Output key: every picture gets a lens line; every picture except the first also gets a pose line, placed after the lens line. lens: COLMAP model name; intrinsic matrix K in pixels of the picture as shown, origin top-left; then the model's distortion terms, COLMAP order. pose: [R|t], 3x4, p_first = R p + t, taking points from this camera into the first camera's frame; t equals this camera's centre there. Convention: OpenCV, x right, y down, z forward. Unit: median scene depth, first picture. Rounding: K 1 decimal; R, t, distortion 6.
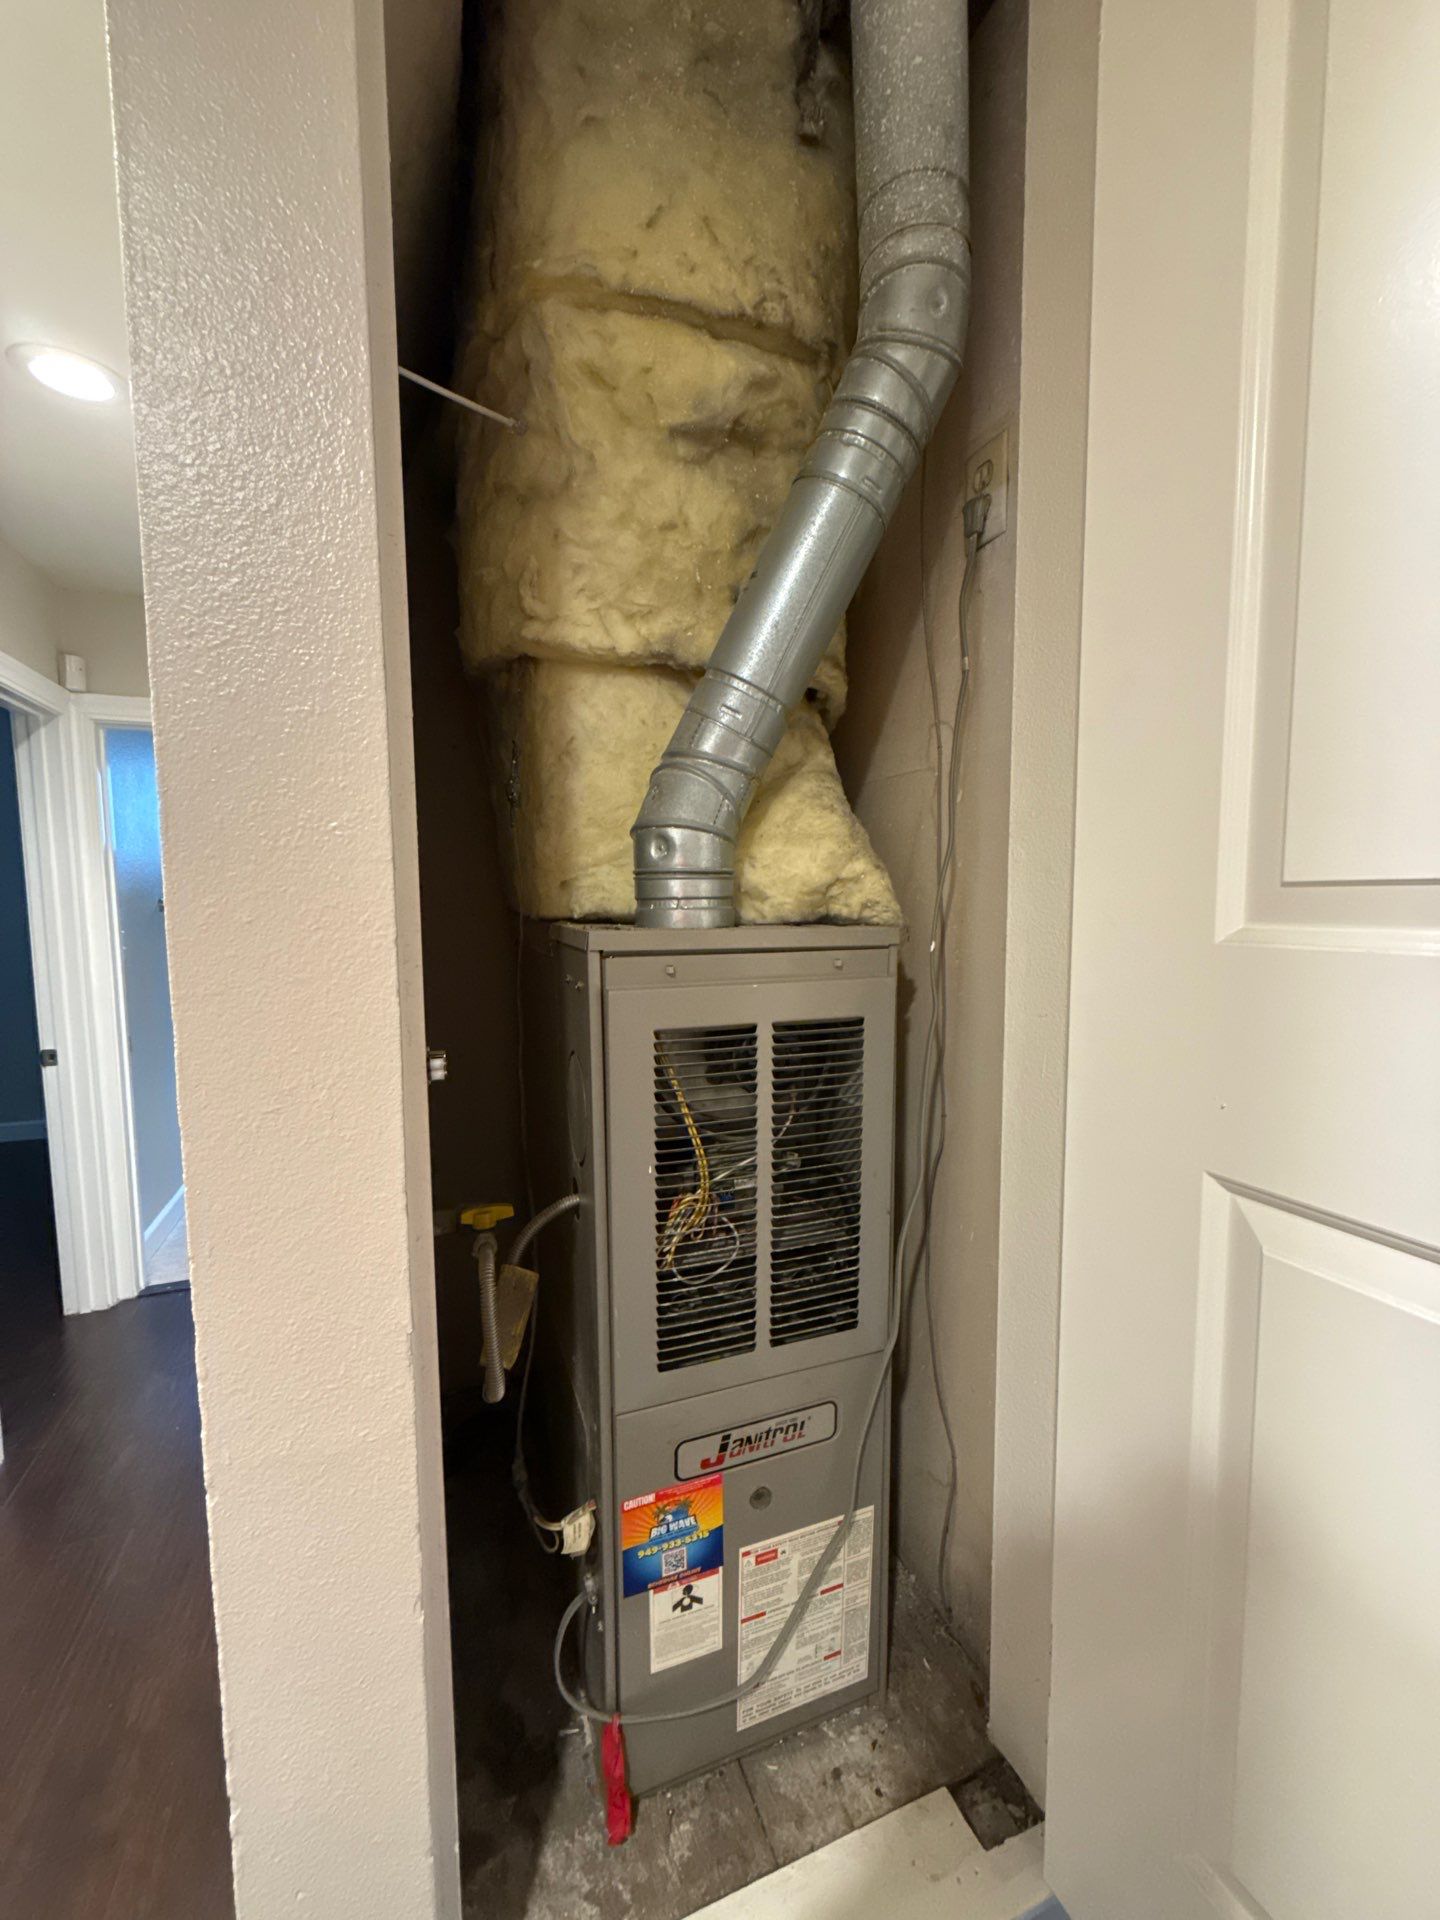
lens RADIAL K [[766.4, 0, 720.3], [0, 766.4, 966.6], [0, 0, 1]] dist [0.000337, -0.000954]
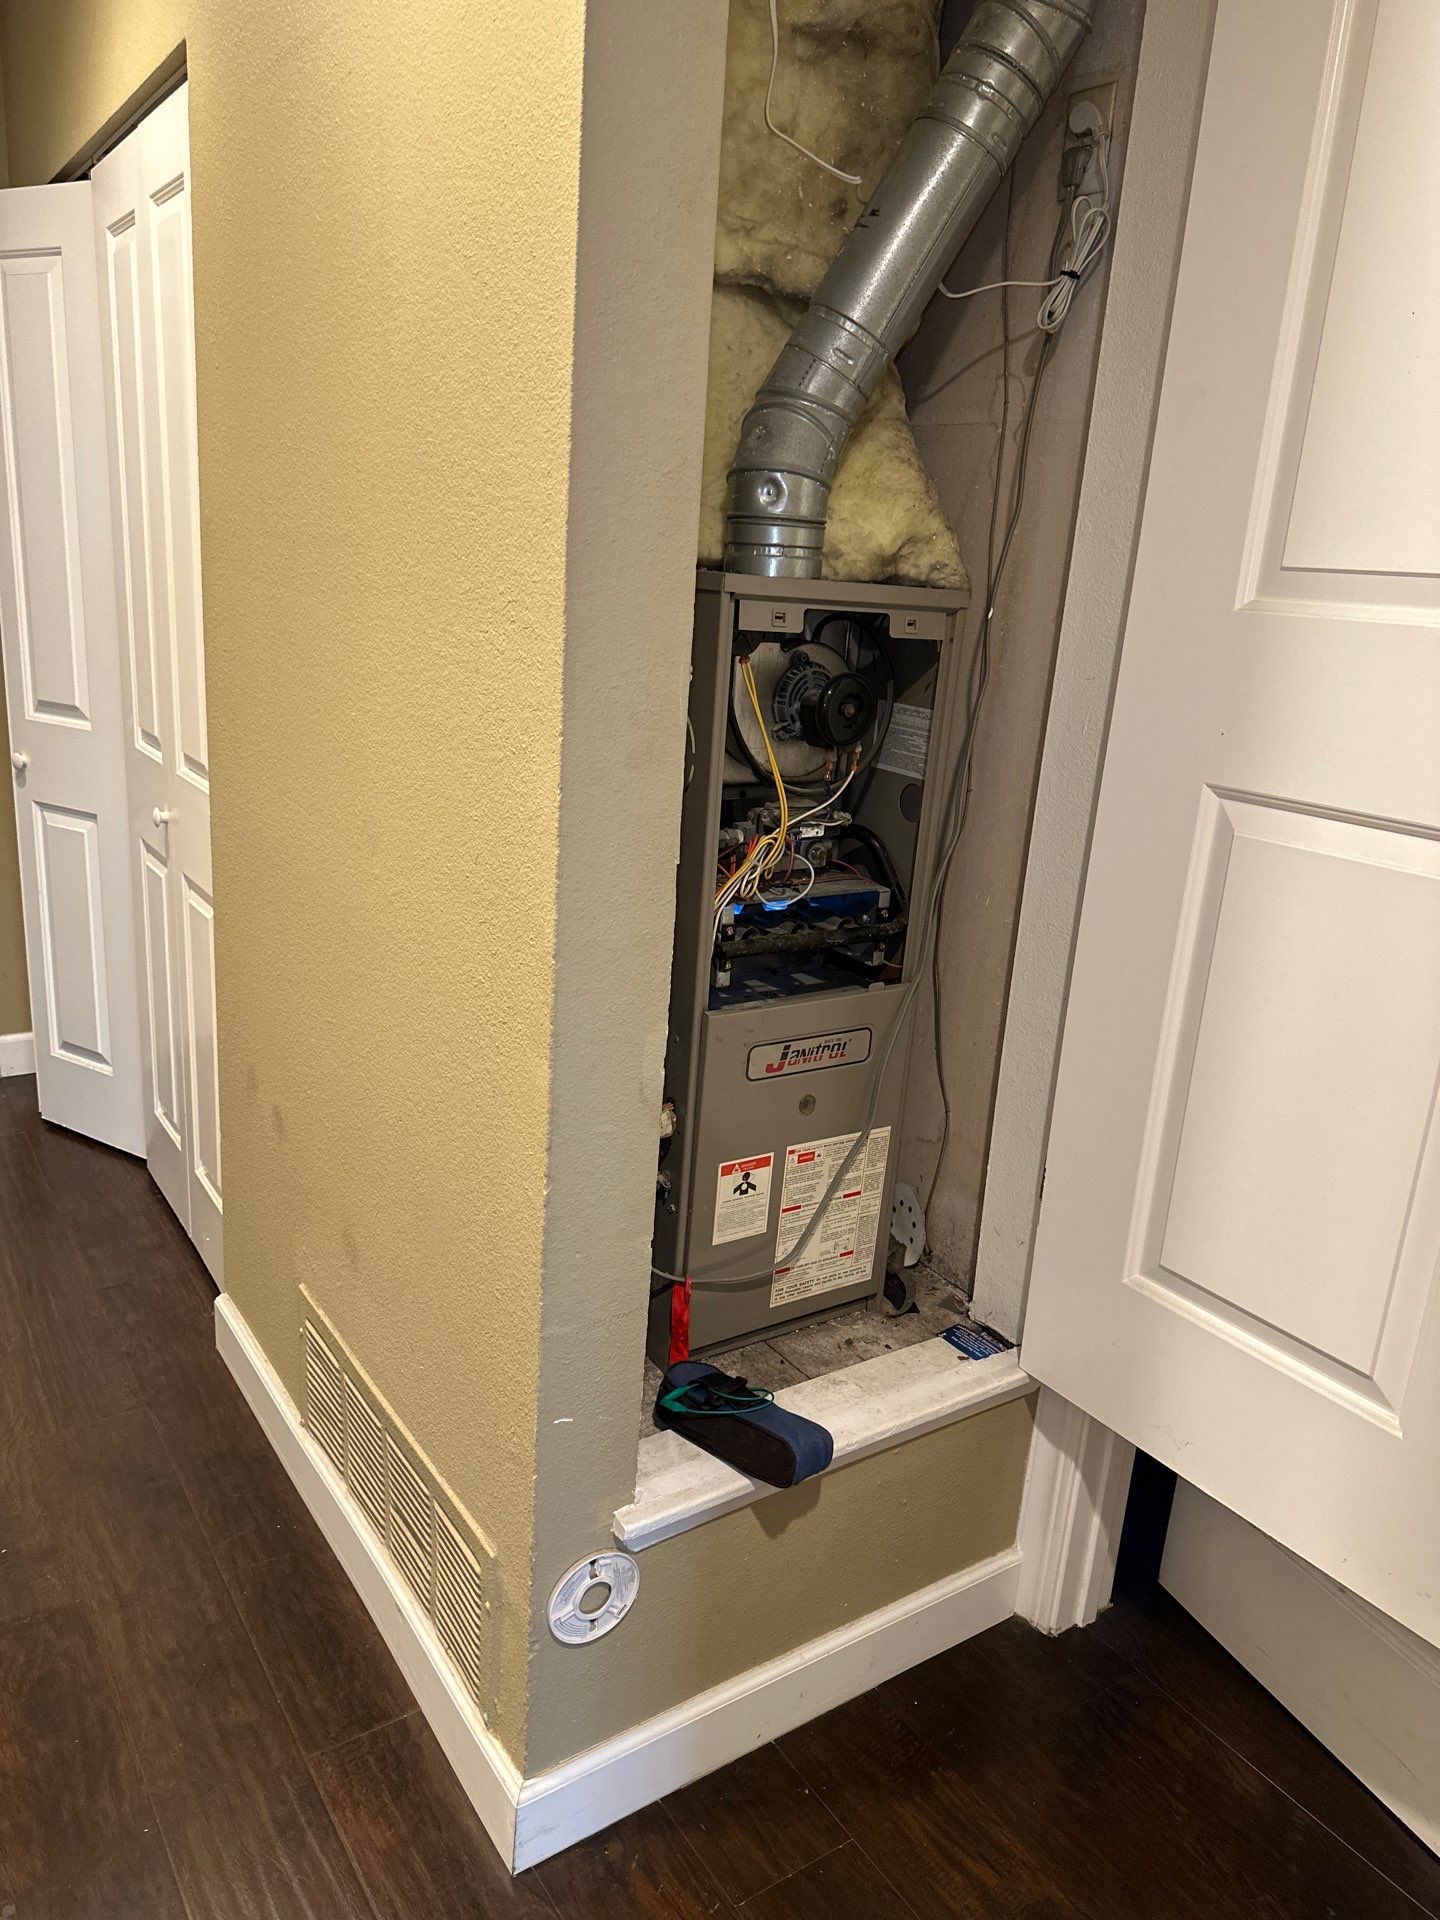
lens RADIAL K [[1362.8, 0, 711.4], [0, 1362.8, 979.2], [0, 0, 1]] dist [0.039080, -0.056023]
pose [[0.973431, 0.007995, 0.228841, -0.537970], [-0.056029, 0.977327, 0.204188, 0.107022], [-0.222020, -0.211585, 0.951808, -0.829941]]
